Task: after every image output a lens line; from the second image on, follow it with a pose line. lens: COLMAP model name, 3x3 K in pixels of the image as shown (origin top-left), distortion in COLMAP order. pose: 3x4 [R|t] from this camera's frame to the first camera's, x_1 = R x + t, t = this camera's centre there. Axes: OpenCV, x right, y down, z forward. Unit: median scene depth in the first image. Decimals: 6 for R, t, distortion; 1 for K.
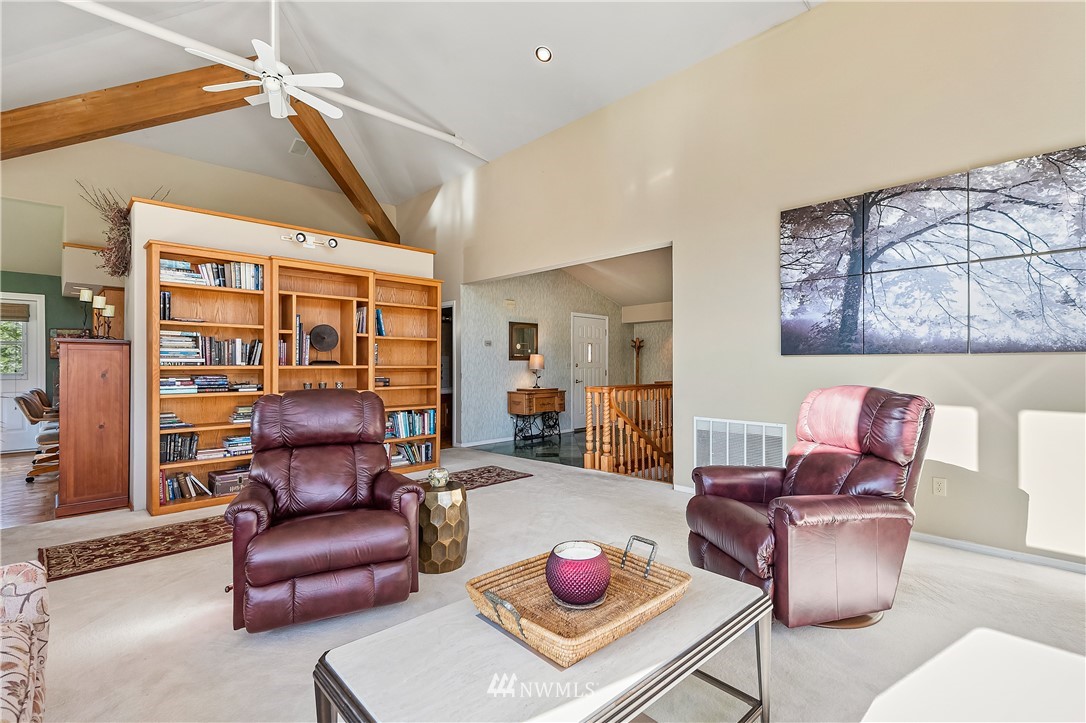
lens RADIAL K [[495.6, 0, 550.3], [0, 495.6, 370.2], [0, 0, 1]] dist [0.007678, -0.000636]
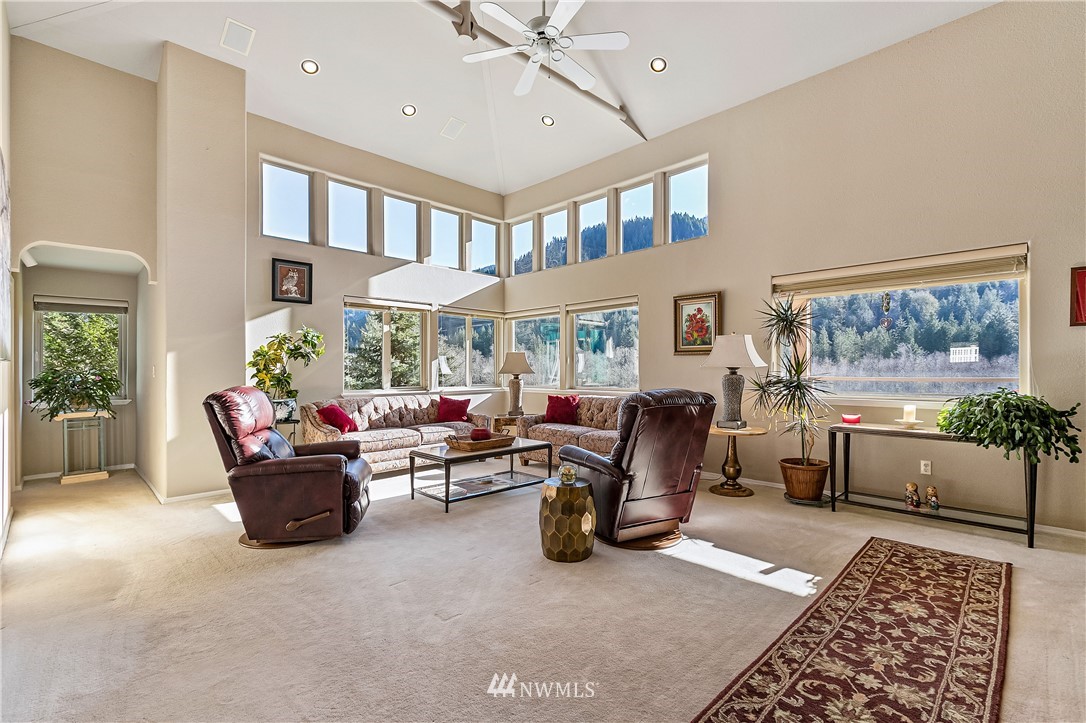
lens RADIAL K [[495.6, 0, 548.2], [0, 495.6, 365.4], [0, 0, 1]] dist [0.007678, -0.000636]
pose [[-0.999974, 0.006664, -0.002654, -0.134726], [0.006664, 0.999978, -0.000027, -0.012338], [0.002653, -0.000045, -0.999996, 1.539967]]
